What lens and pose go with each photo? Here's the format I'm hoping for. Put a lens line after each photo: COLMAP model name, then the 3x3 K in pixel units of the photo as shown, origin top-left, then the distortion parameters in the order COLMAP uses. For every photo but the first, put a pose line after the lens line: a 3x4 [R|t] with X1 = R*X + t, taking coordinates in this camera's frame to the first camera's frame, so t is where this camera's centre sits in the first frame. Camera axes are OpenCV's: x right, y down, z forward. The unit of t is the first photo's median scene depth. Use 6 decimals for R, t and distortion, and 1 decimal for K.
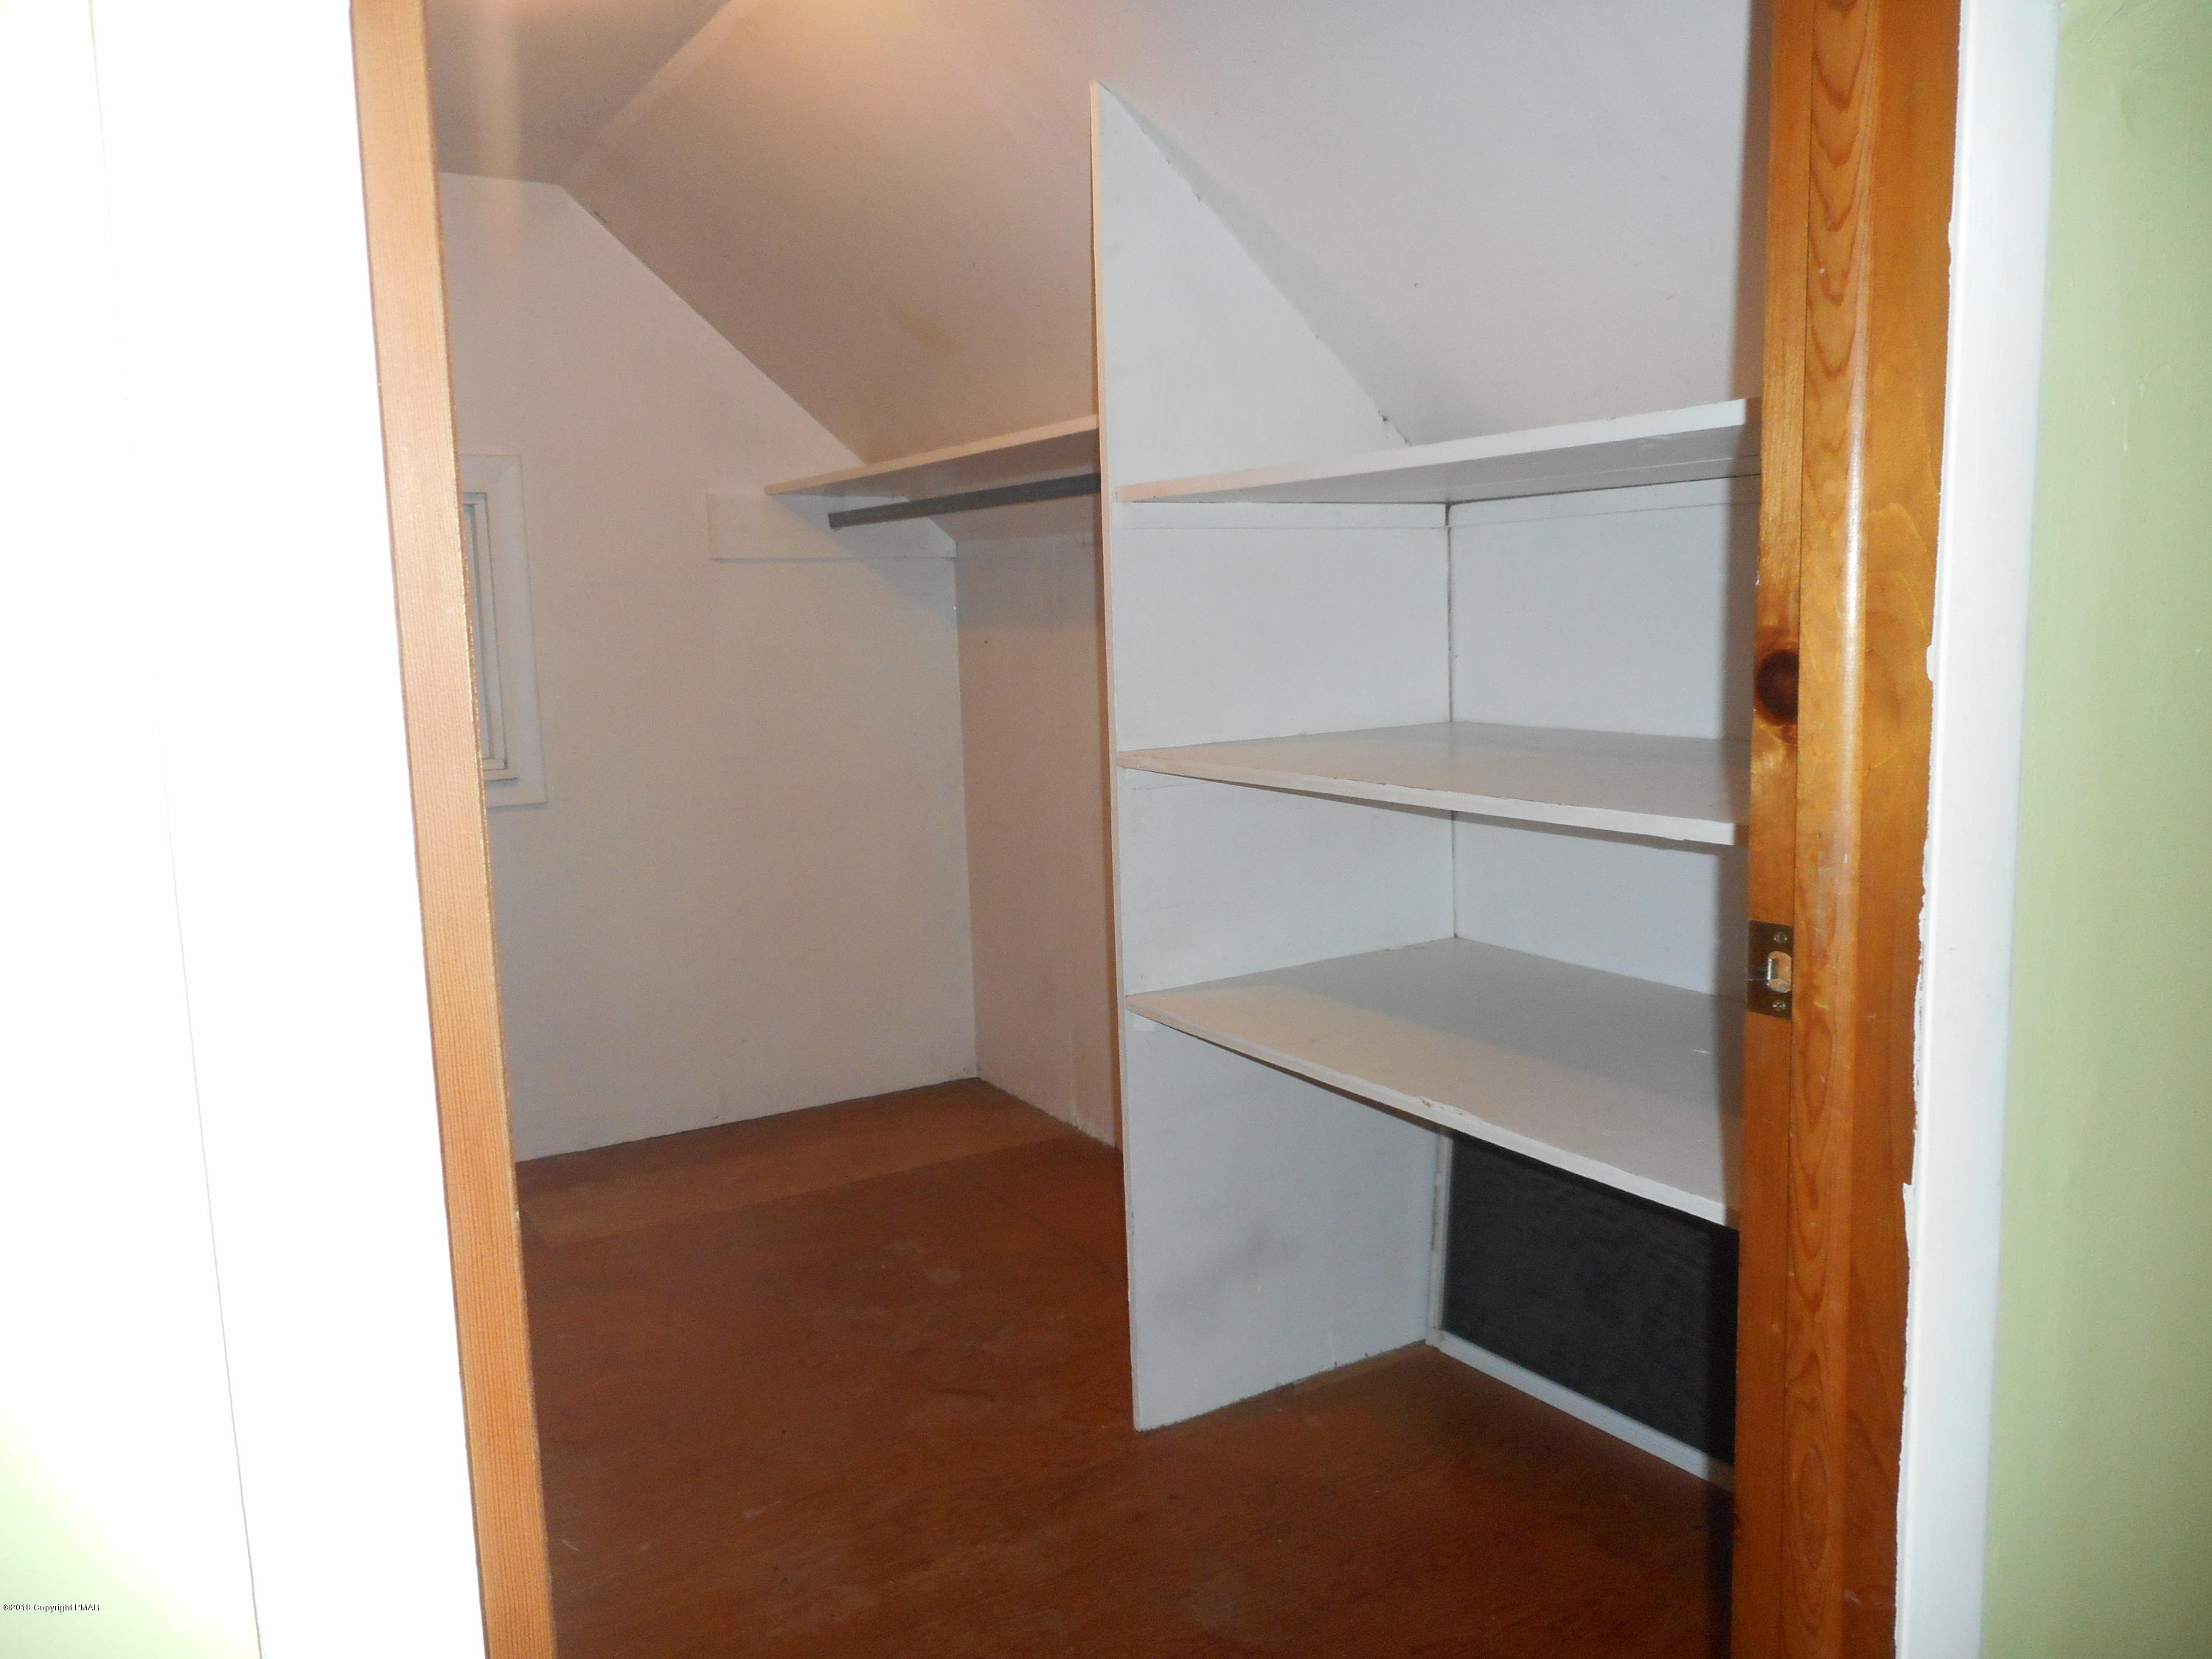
lens RADIAL K [[1623.4, 0, 1122.7], [0, 1623.4, 828.6], [0, 0, 1]] dist [-0.021674, 0.001613]
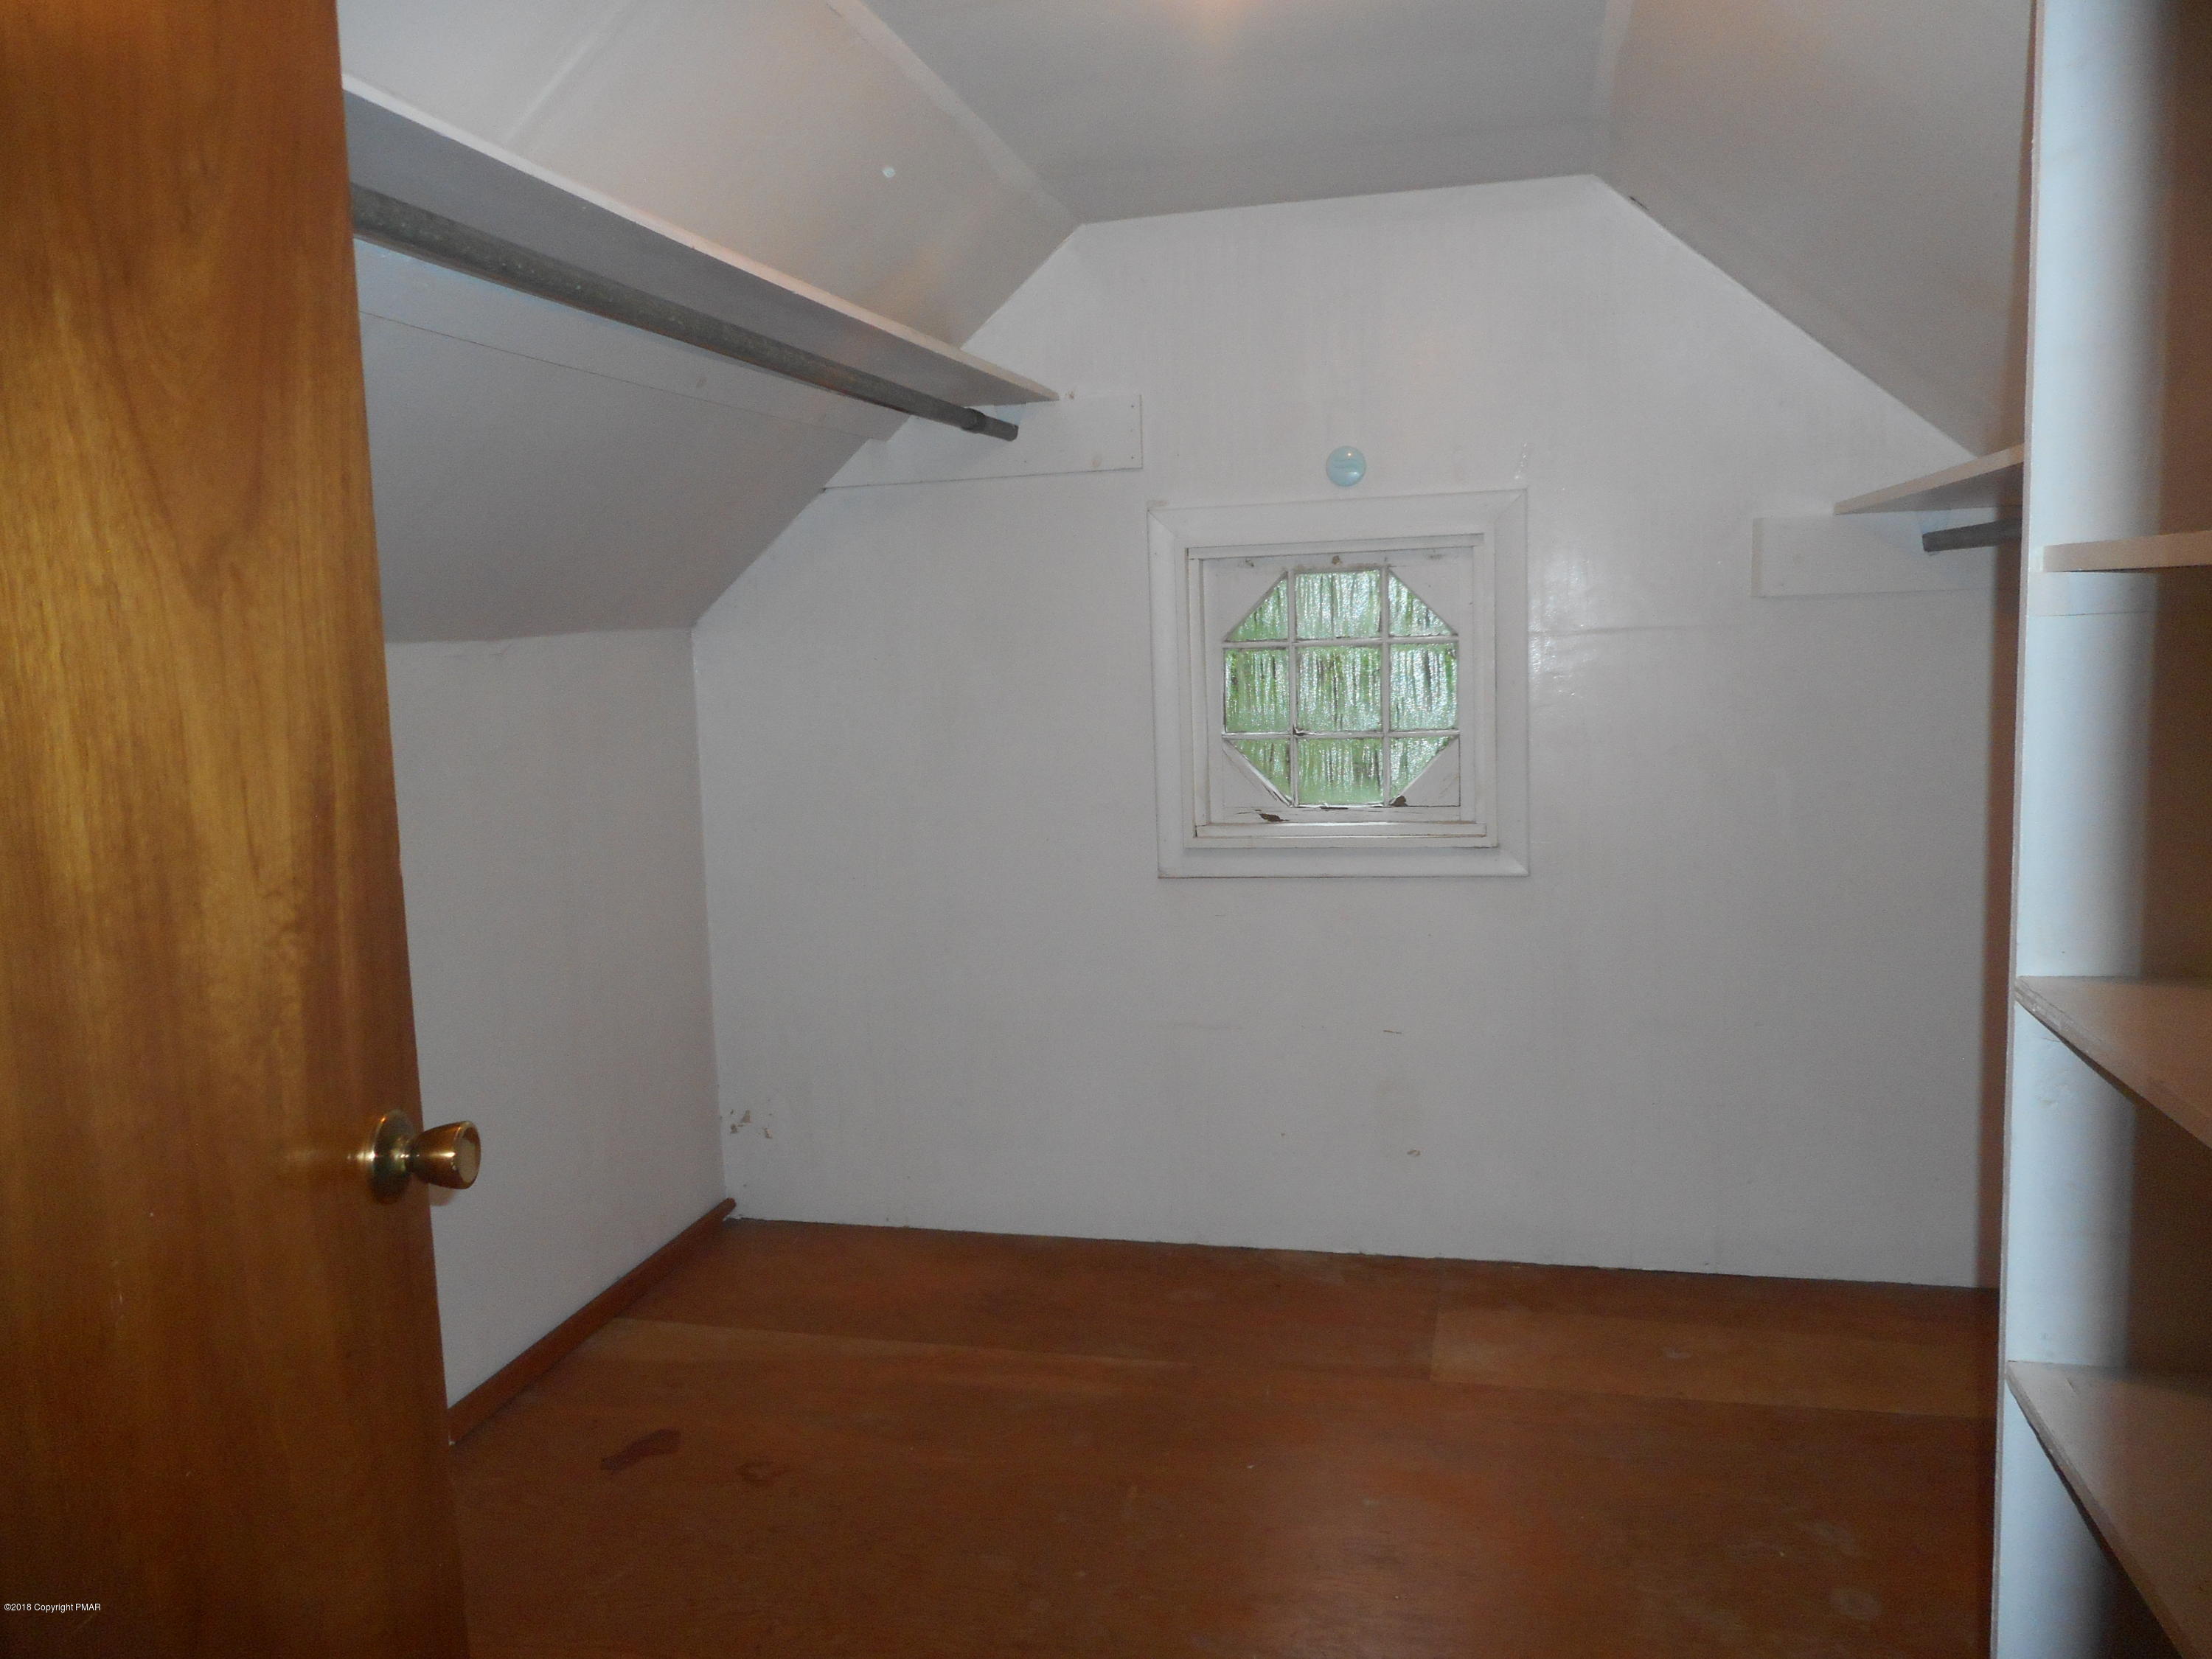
lens RADIAL K [[1623.4, 0, 1102.7], [0, 1623.4, 833.9], [0, 0, 1]] dist [-0.021674, 0.001613]
pose [[0.697323, 0.090077, -0.711074, 0.108971], [-0.080045, 0.995653, 0.047630, -0.059666], [0.712273, 0.023704, 0.701502, 0.194525]]
